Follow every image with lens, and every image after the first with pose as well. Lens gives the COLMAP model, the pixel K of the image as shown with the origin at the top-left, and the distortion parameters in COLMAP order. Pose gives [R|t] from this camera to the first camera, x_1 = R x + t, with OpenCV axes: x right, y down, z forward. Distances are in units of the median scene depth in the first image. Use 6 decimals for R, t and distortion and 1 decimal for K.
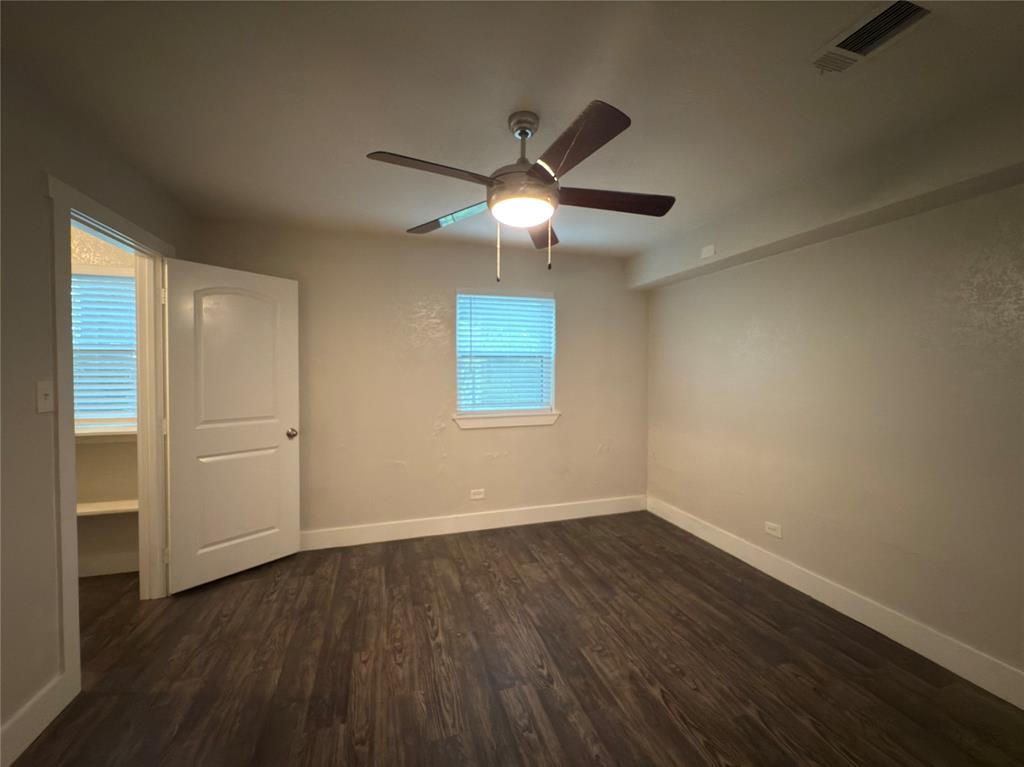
lens RADIAL K [[406.6, 0, 512.1], [0, 406.6, 382.1], [0, 0, 1]] dist [0.000292, 0.000025]
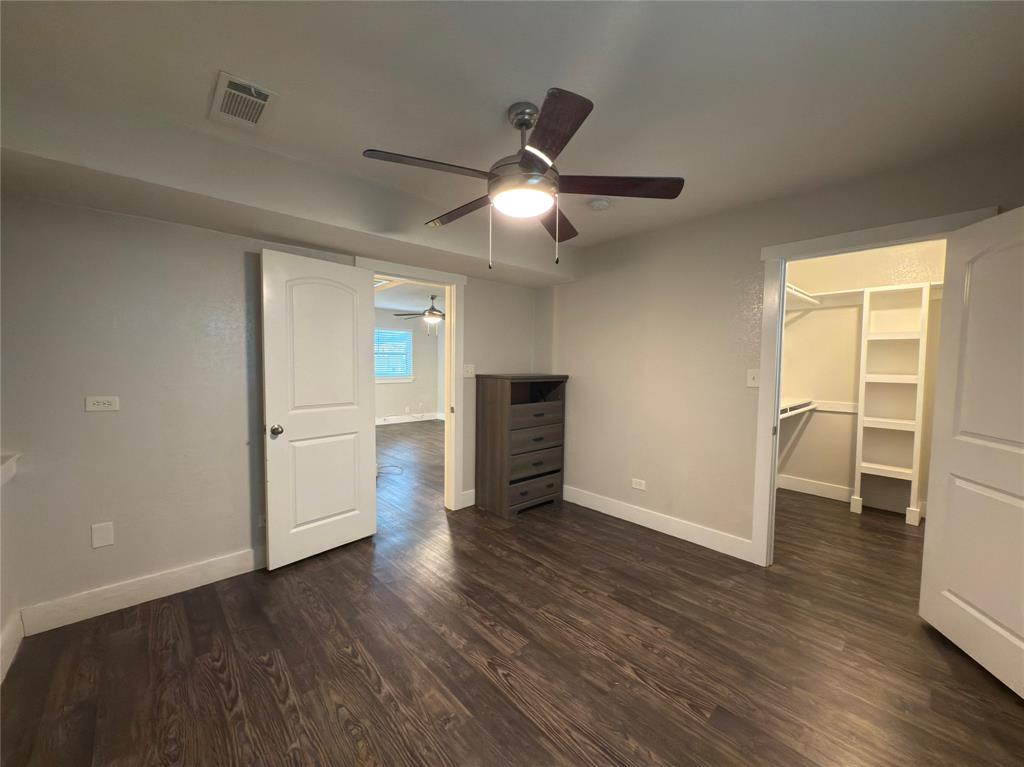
lens RADIAL K [[406.6, 0, 512.1], [0, 406.6, 382.1], [0, 0, 1]] dist [0.000292, 0.000025]
pose [[-0.904732, 0.009030, -0.425885, 0.463343], [-0.024576, 0.997004, 0.073349, -0.043669], [0.425271, 0.076827, -0.901799, 1.844258]]
